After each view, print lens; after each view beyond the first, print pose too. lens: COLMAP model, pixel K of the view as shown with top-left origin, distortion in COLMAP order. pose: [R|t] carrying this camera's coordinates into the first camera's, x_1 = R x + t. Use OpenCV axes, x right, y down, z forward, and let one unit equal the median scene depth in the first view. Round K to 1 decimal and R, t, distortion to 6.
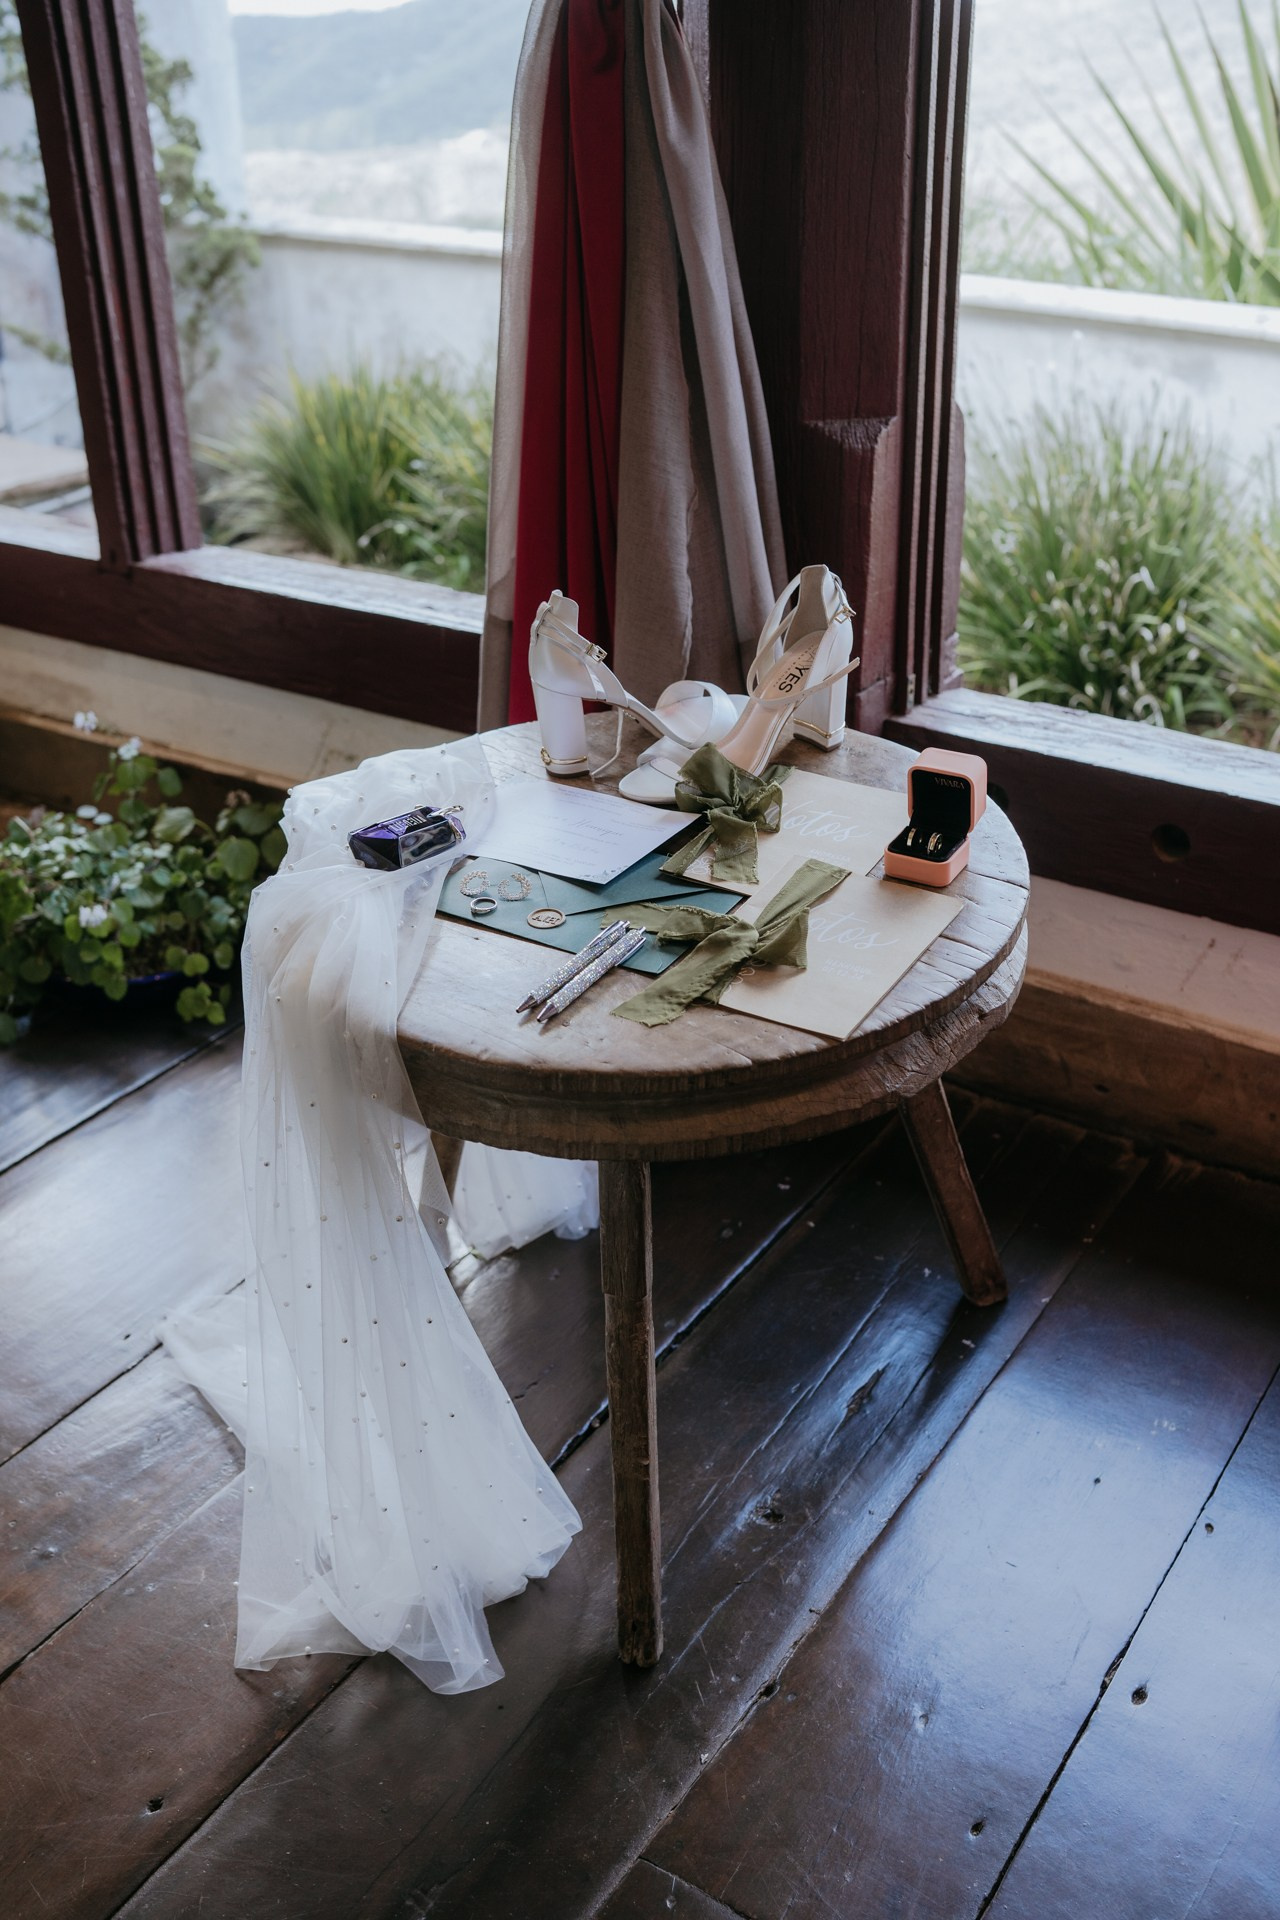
lens RADIAL K [[1890.7, 0, 640.0], [0, 1890.7, 960.0], [0, 0, 1]] dist [-0.004566, -0.003294]
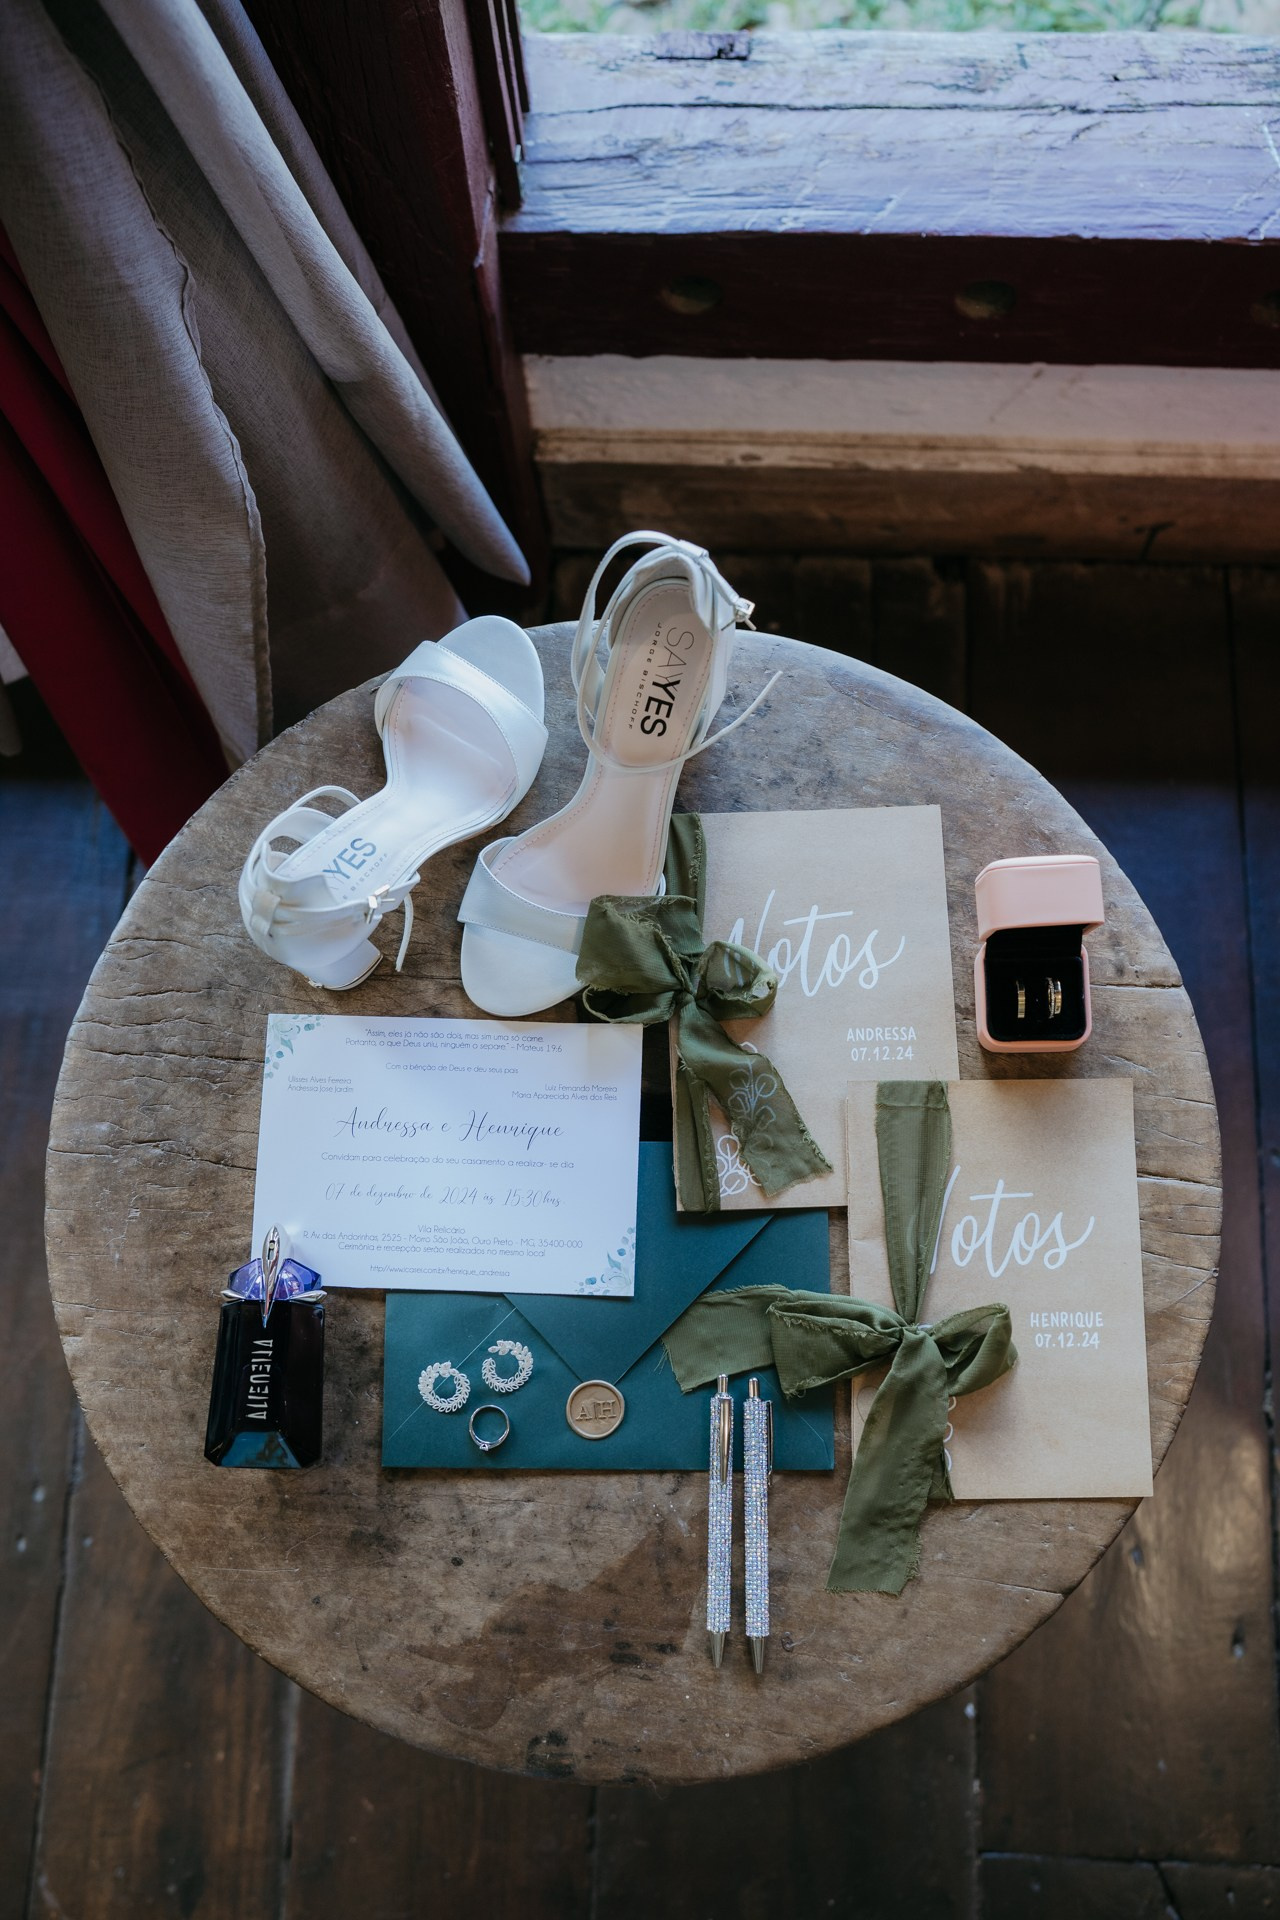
lens RADIAL K [[1890.7, 0, 640.0], [0, 1890.7, 960.0], [0, 0, 1]] dist [-0.004566, -0.003294]
pose [[0.851188, -0.508258, 0.130967, -0.031964], [0.283874, 0.655690, 0.699633, -0.424182], [-0.441468, -0.558341, 0.702397, 0.464342]]
